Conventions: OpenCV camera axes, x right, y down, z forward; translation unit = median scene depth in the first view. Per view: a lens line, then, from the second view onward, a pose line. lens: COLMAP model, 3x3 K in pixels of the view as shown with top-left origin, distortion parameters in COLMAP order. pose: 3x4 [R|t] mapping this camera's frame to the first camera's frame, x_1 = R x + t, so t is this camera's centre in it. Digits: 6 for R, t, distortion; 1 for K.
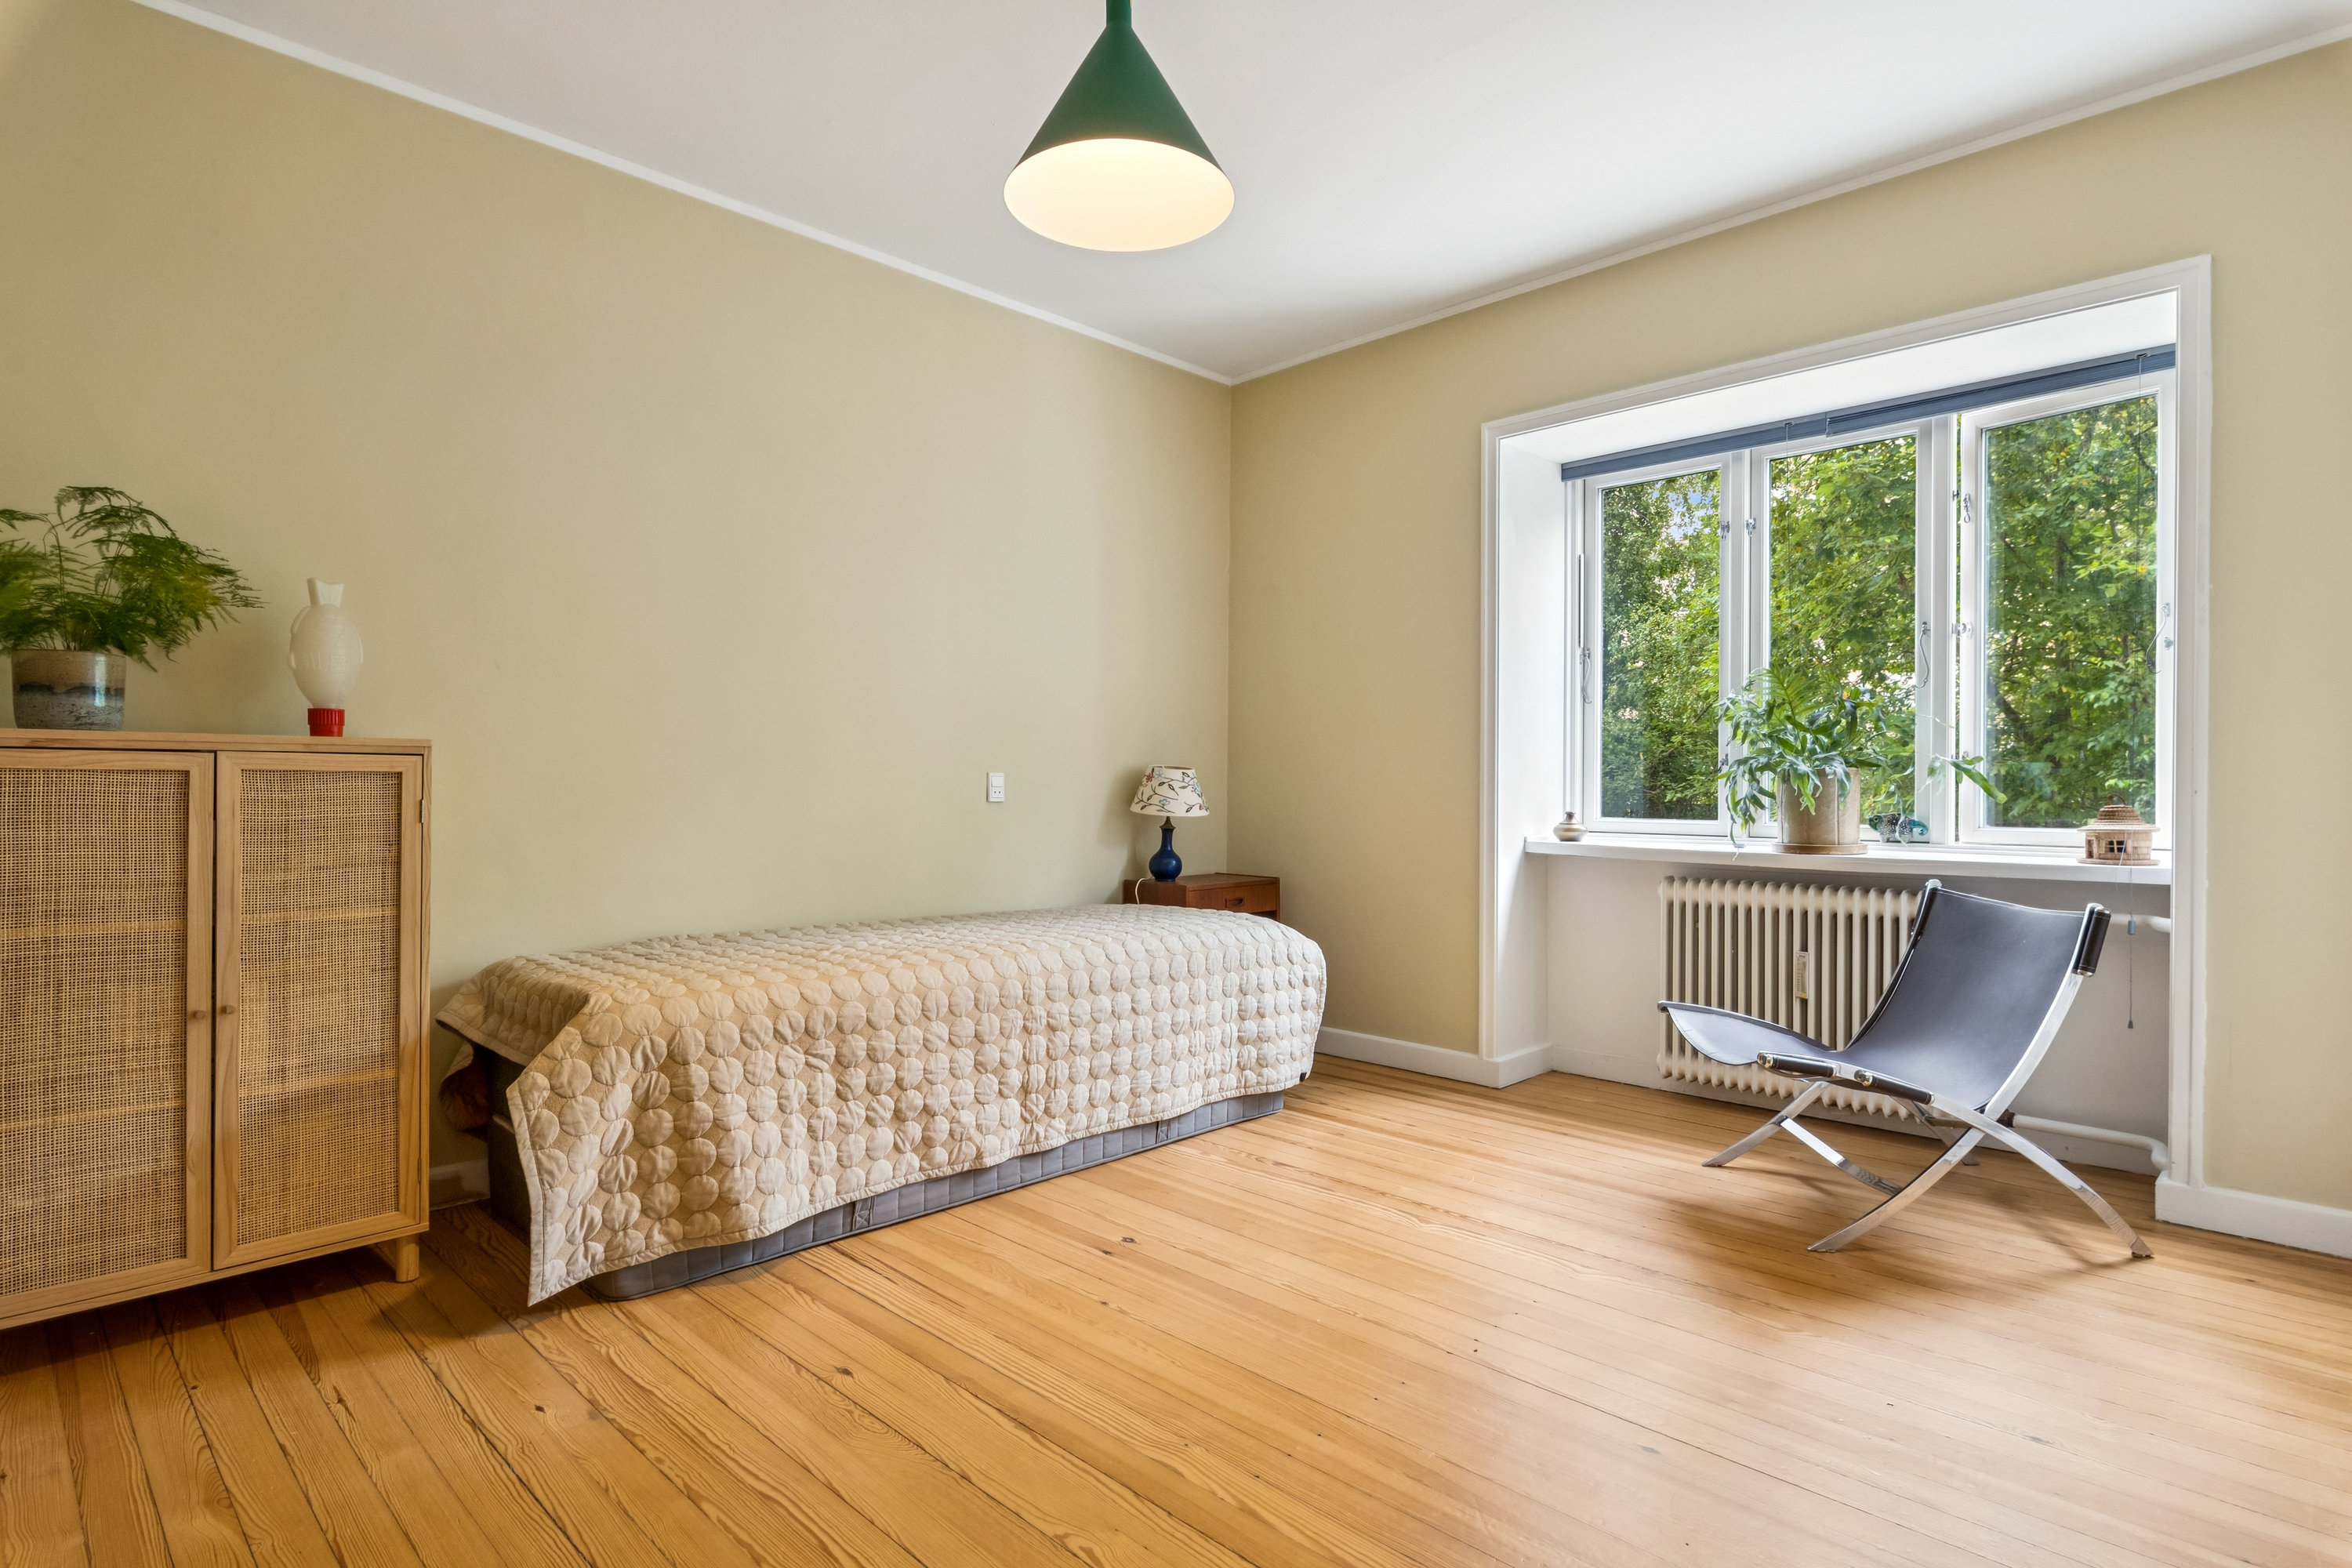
lens RADIAL K [[1216.4, 0, 1178.3], [0, 1216.4, 789.8], [0, 0, 1]] dist [0.002447, -0.002604]
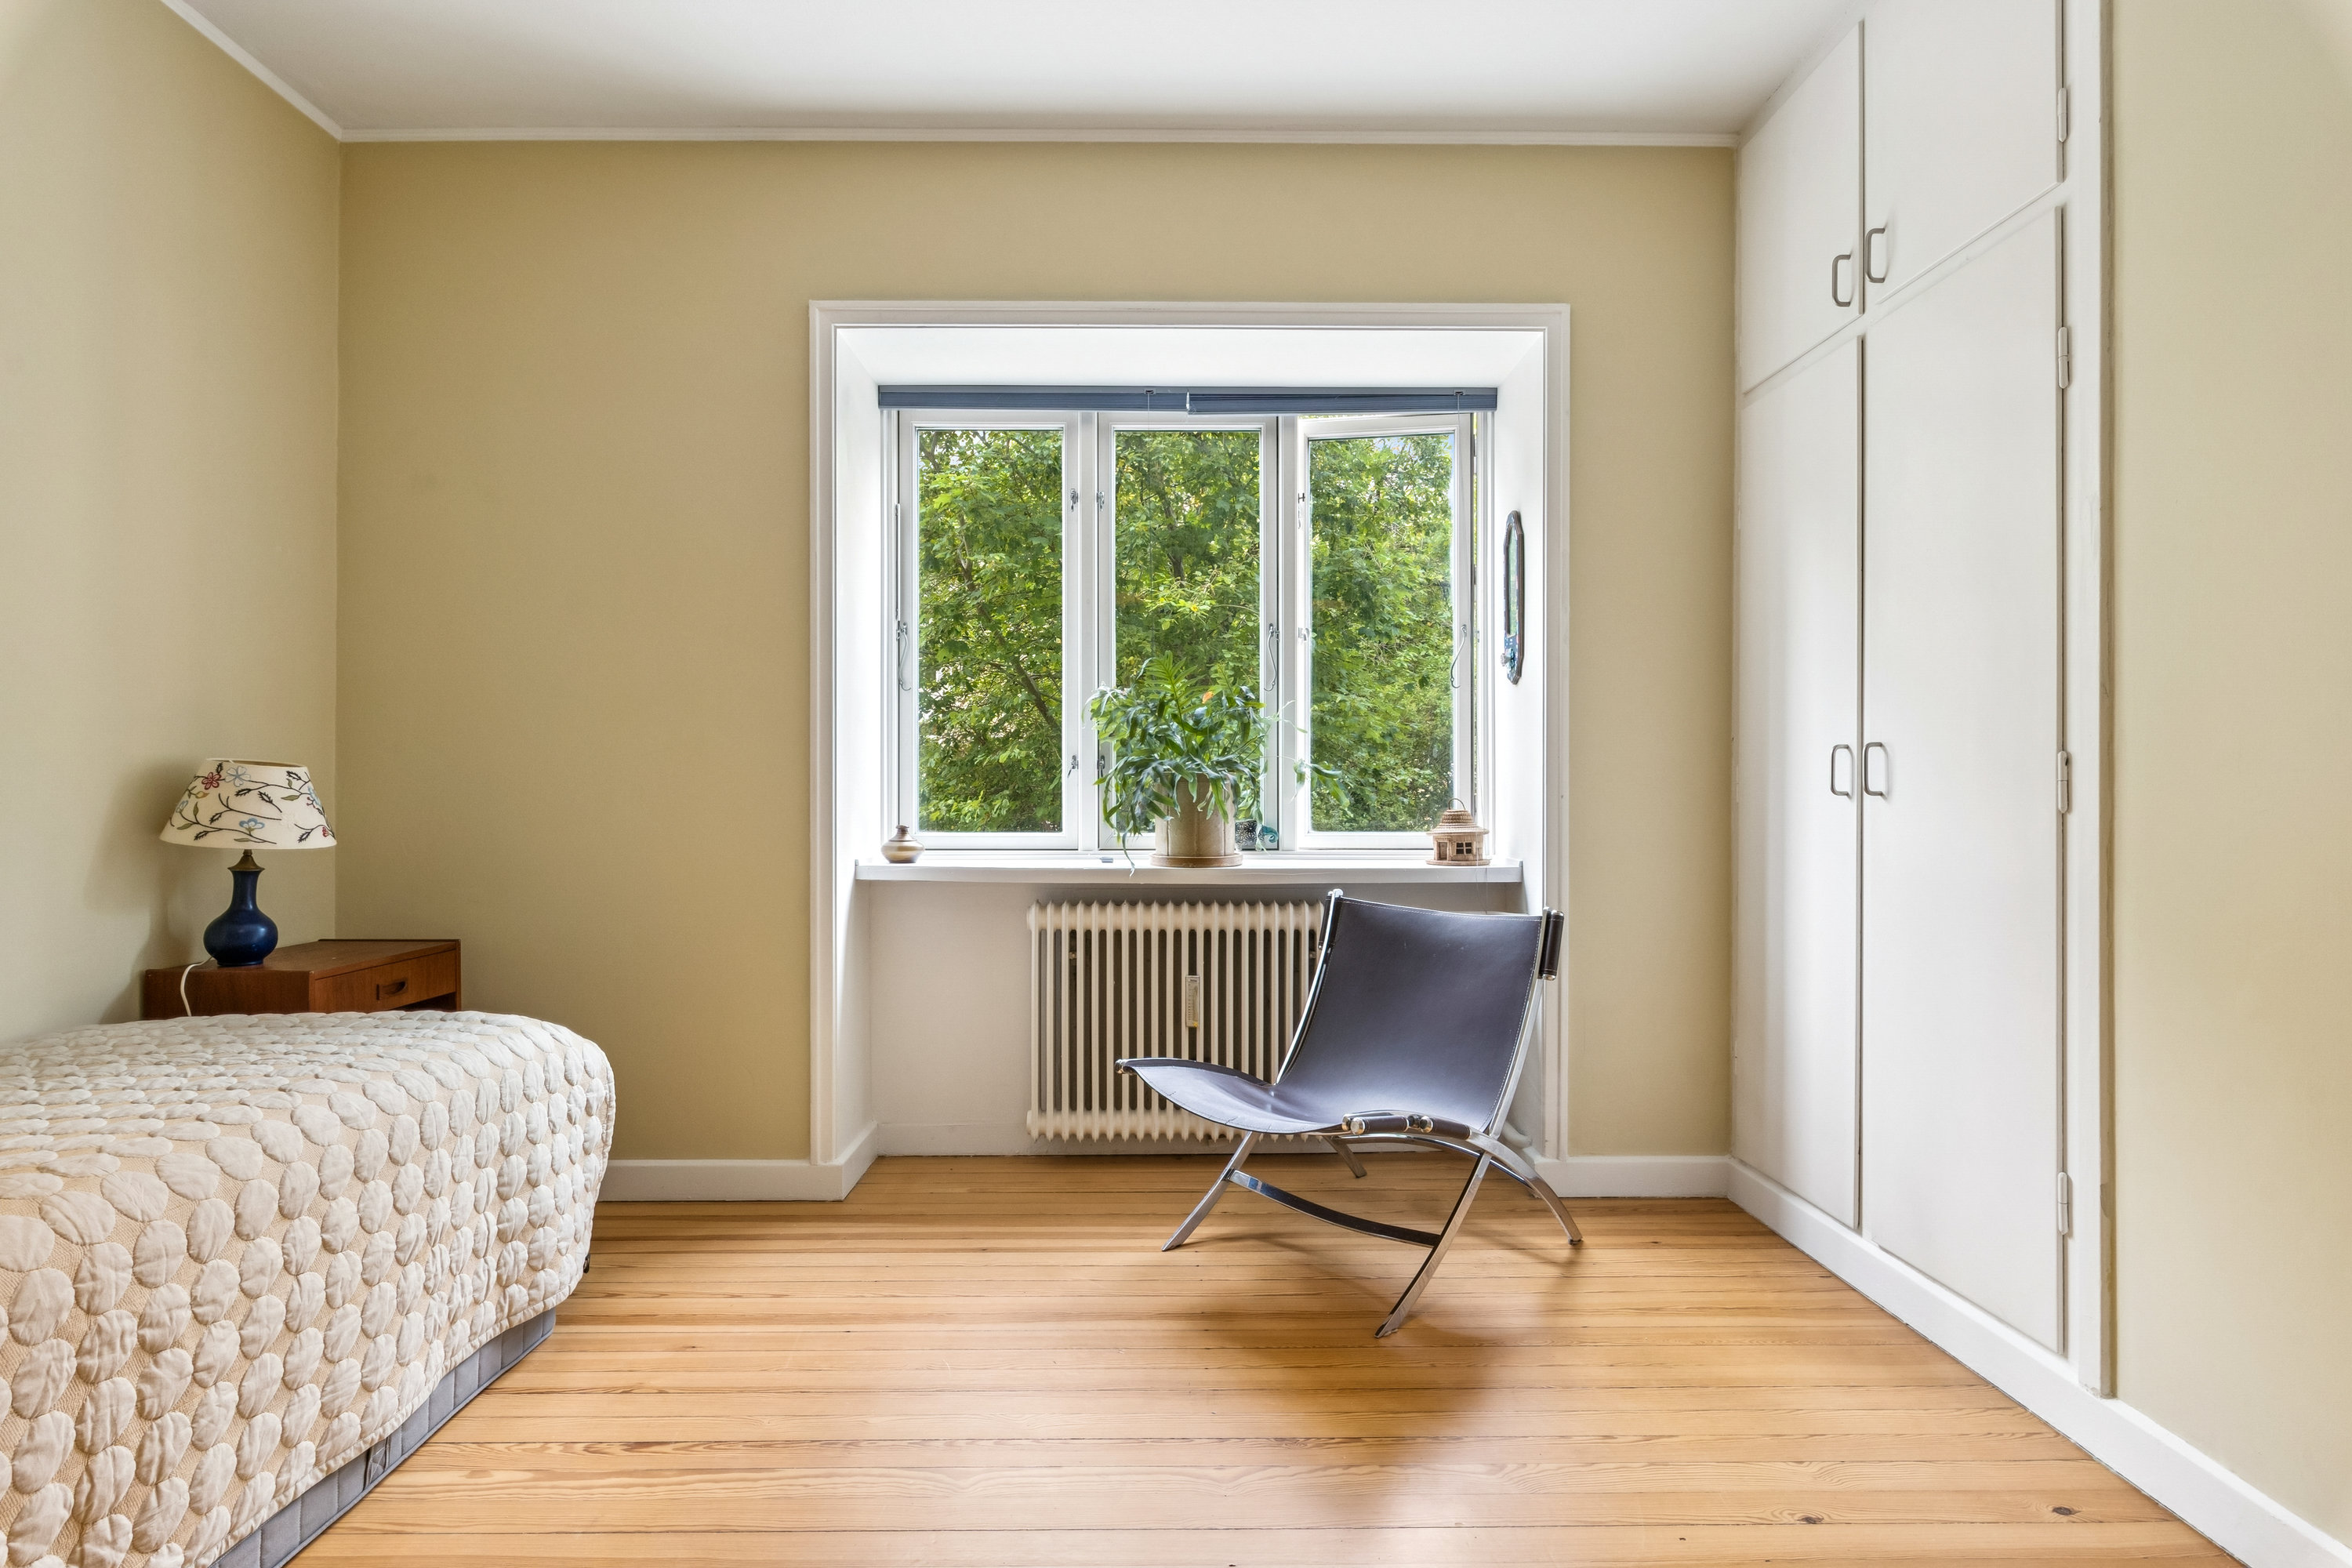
lens RADIAL K [[1216.4, 0, 1178.3], [0, 1216.4, 789.8], [0, 0, 1]] dist [0.002447, -0.002604]
pose [[0.699305, -0.002638, 0.714818, -0.140590], [0.005494, 0.999983, -0.001683, -0.003221], [-0.714802, 0.005104, 0.699308, 0.378742]]
